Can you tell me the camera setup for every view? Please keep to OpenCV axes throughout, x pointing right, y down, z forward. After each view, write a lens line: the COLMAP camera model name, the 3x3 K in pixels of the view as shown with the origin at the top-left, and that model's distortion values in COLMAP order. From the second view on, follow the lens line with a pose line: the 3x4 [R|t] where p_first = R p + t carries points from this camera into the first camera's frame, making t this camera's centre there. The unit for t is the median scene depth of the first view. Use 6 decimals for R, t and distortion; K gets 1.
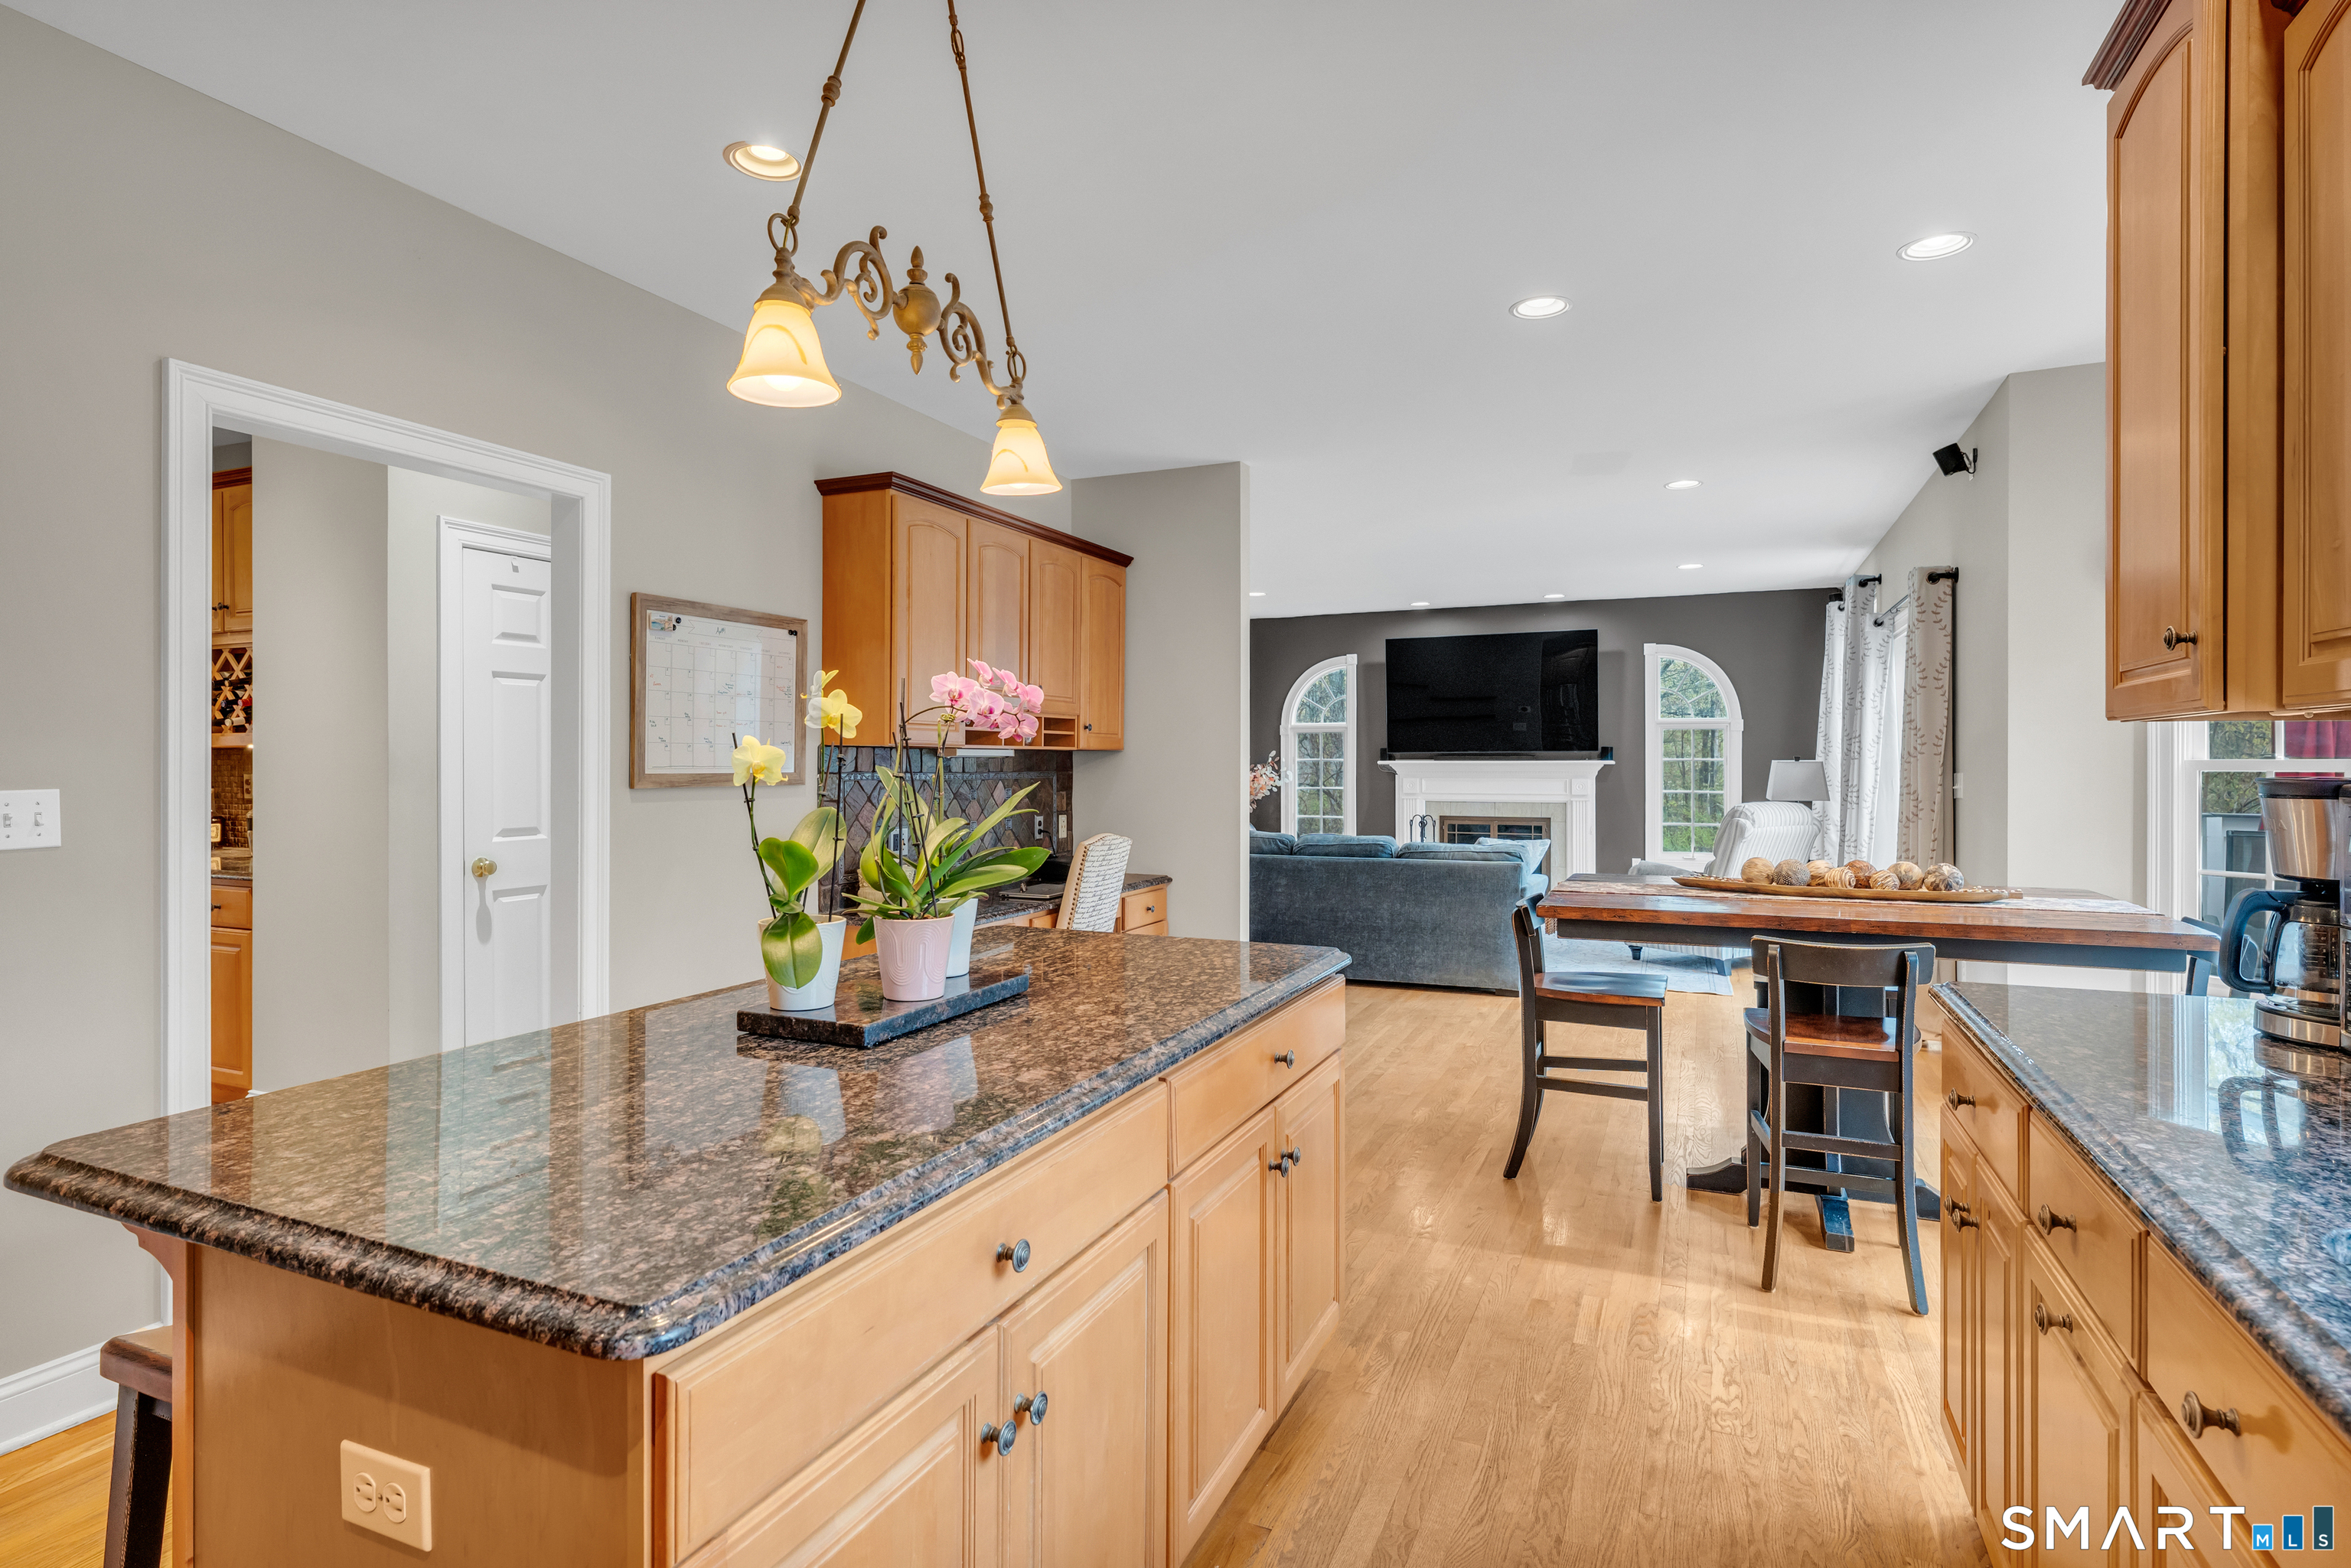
lens RADIAL K [[1194.9, 0, 1183.4], [0, 1194.9, 766.9], [0, 0, 1]] dist [-0.005195, 0.002390]
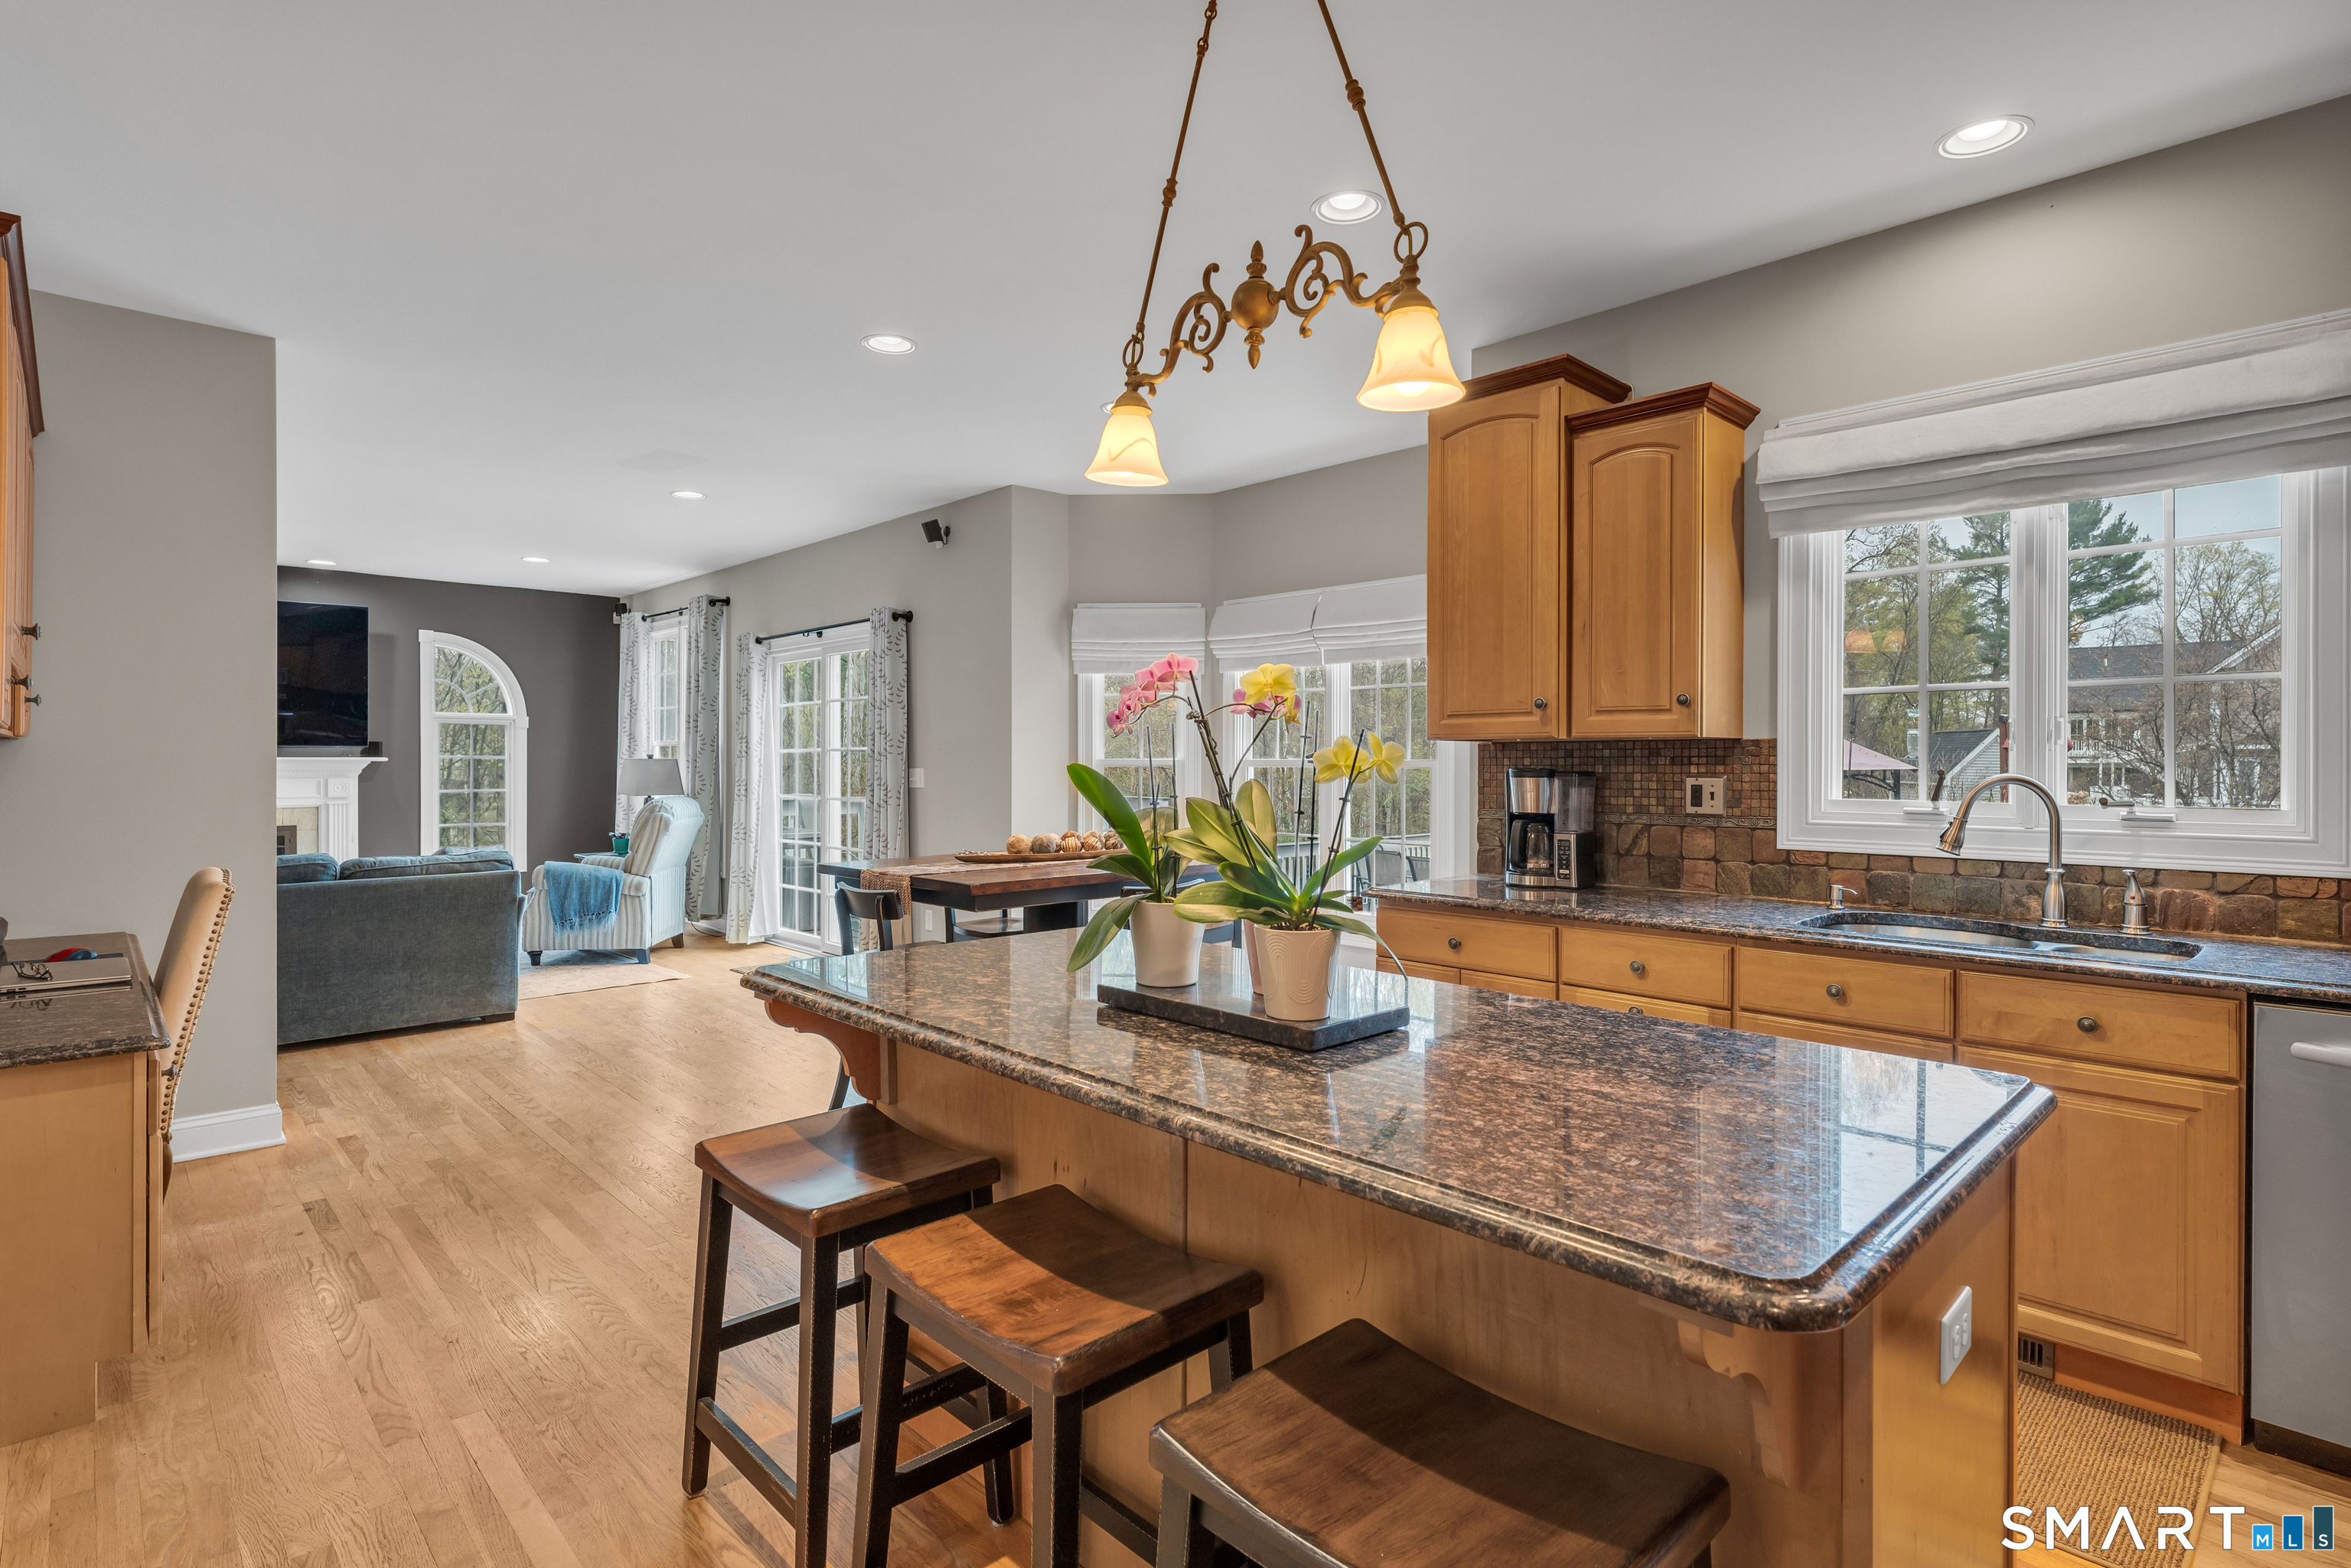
lens RADIAL K [[1147.2, 0, 1177.8], [0, 1147.2, 774.0], [0, 0, 1]] dist [0.001496, -0.000579]
pose [[0.380338, -0.010317, 0.924790, -0.204599], [0.001916, 0.999944, 0.010368, -0.000453], [-0.924846, -0.002171, 0.380337, 0.125490]]
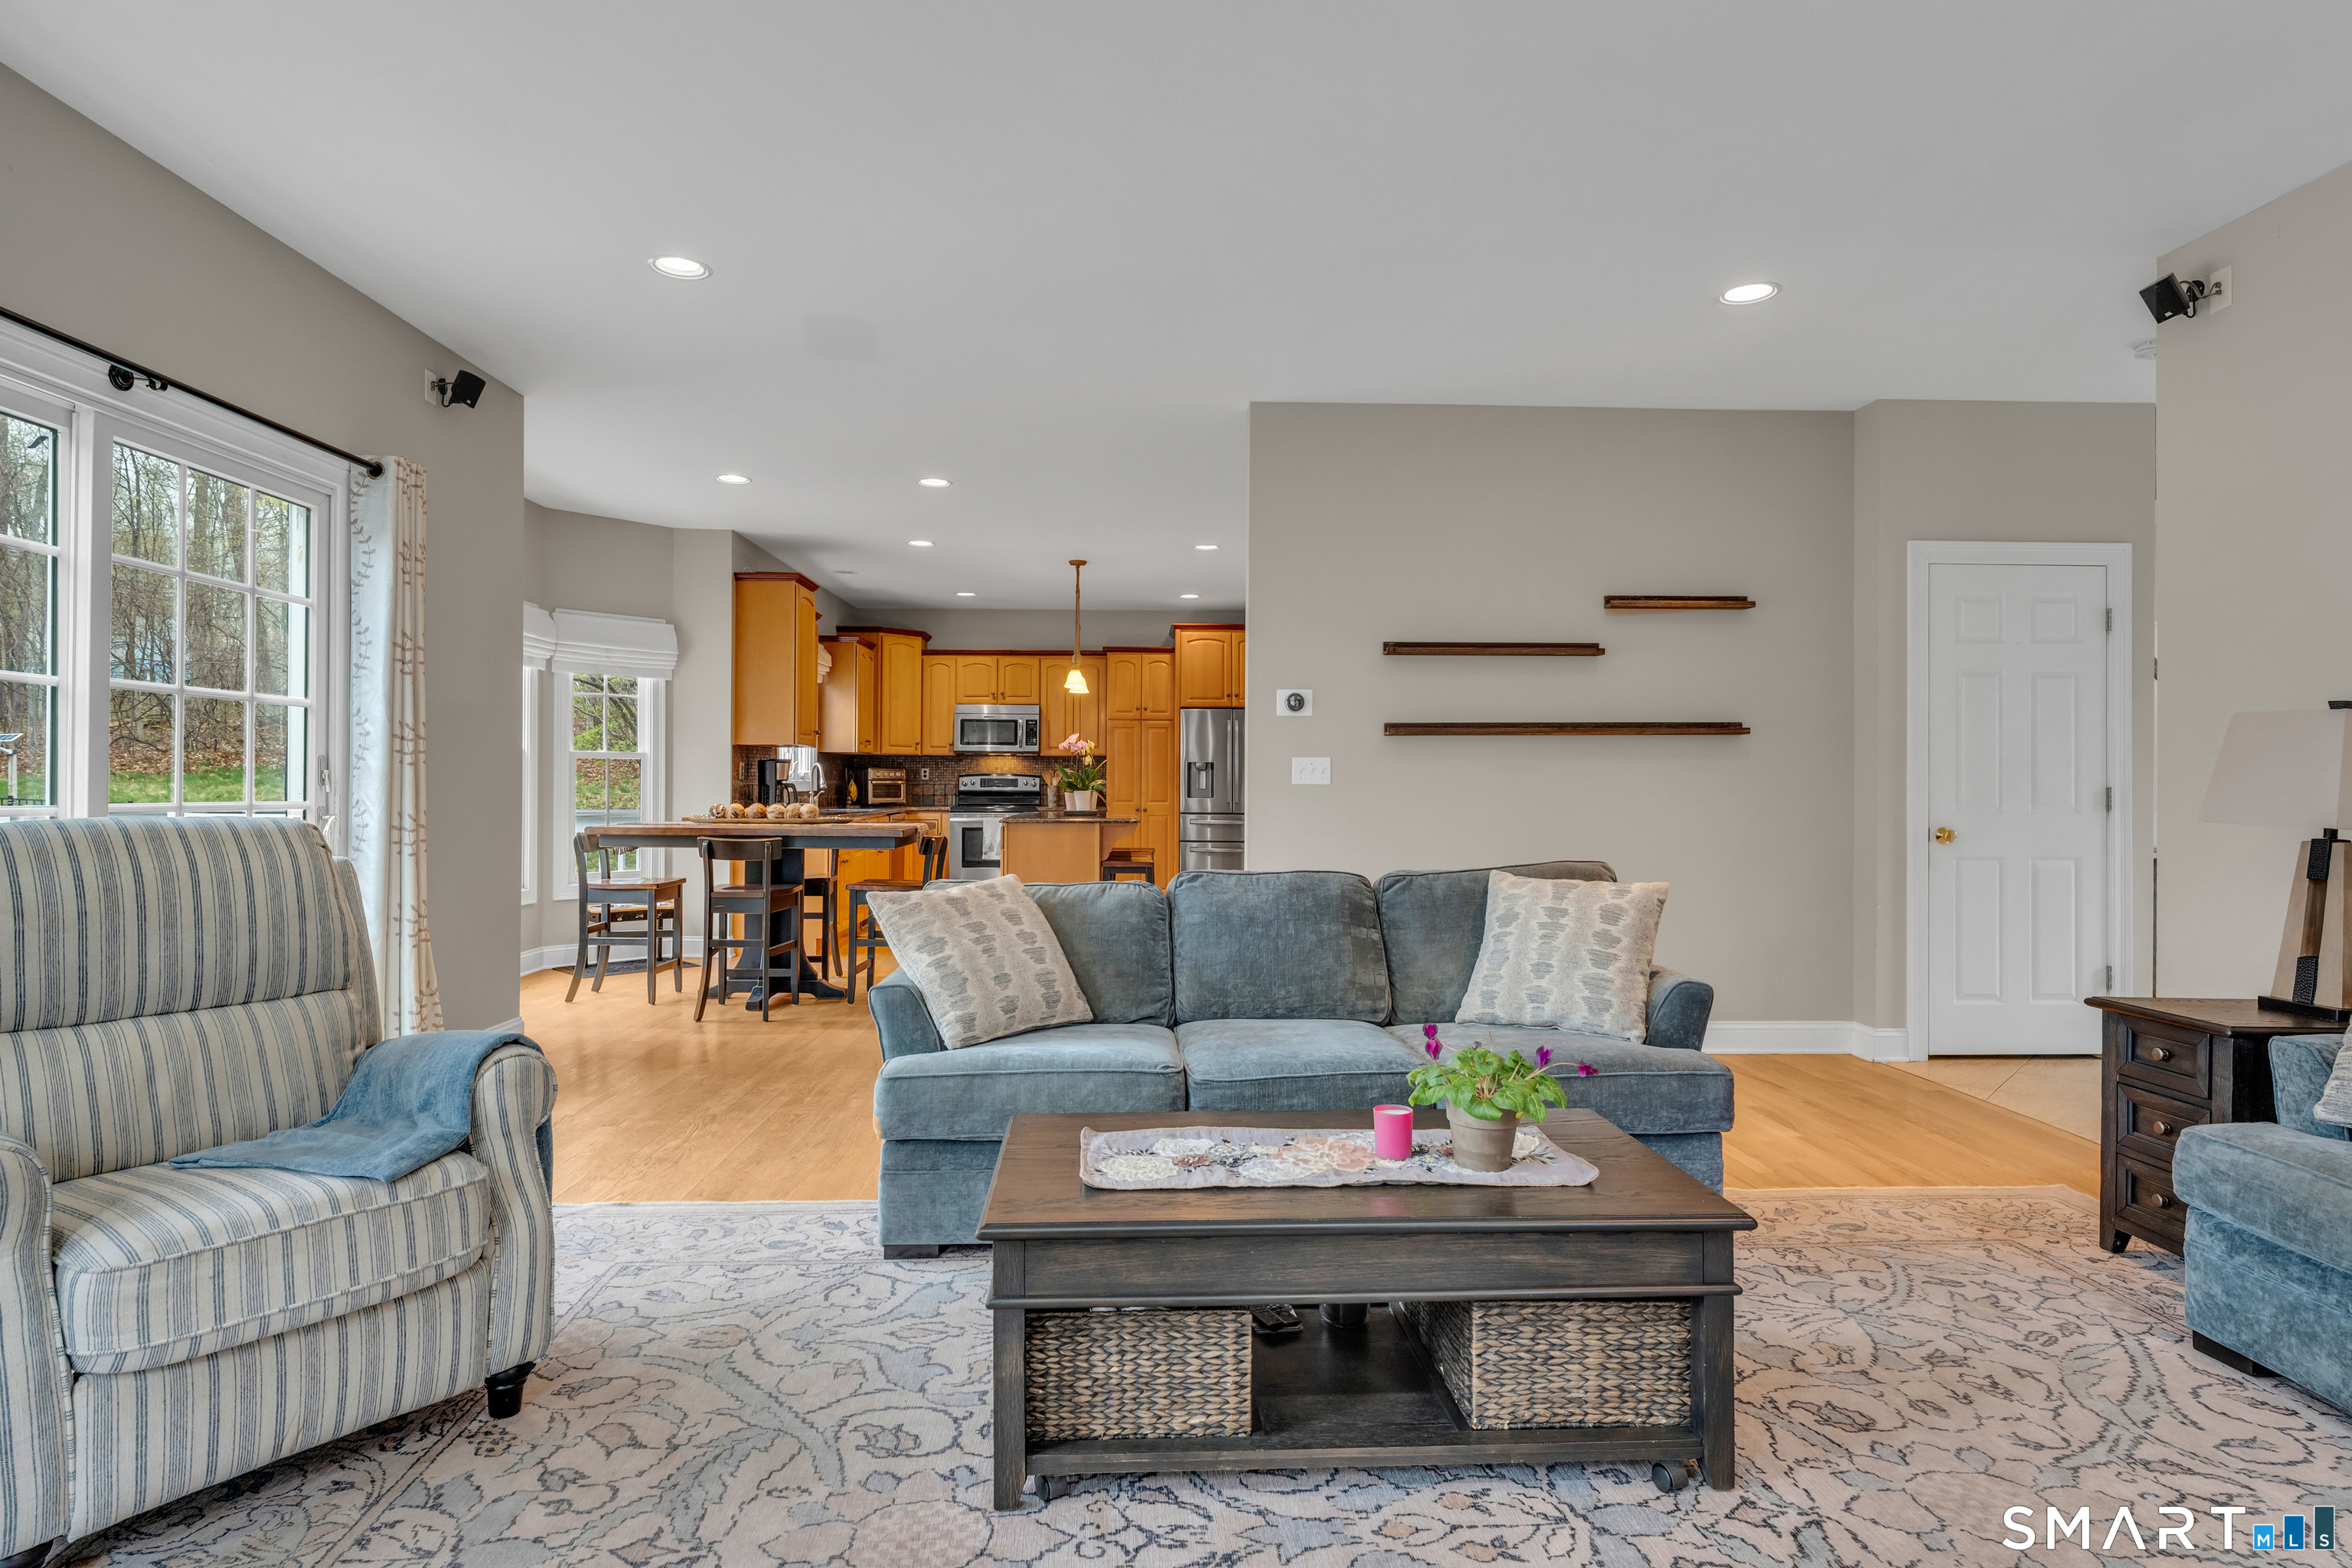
lens RADIAL K [[1249.2, 0, 1173.6], [0, 1249.2, 776.1], [0, 0, 1]] dist [-0.002221, 0.000403]
pose [[-0.899129, -0.008733, -0.437597, 0.269263], [-0.008539, 0.999961, -0.002411, 0.012108], [0.437600, 0.001569, -0.899168, 0.969061]]
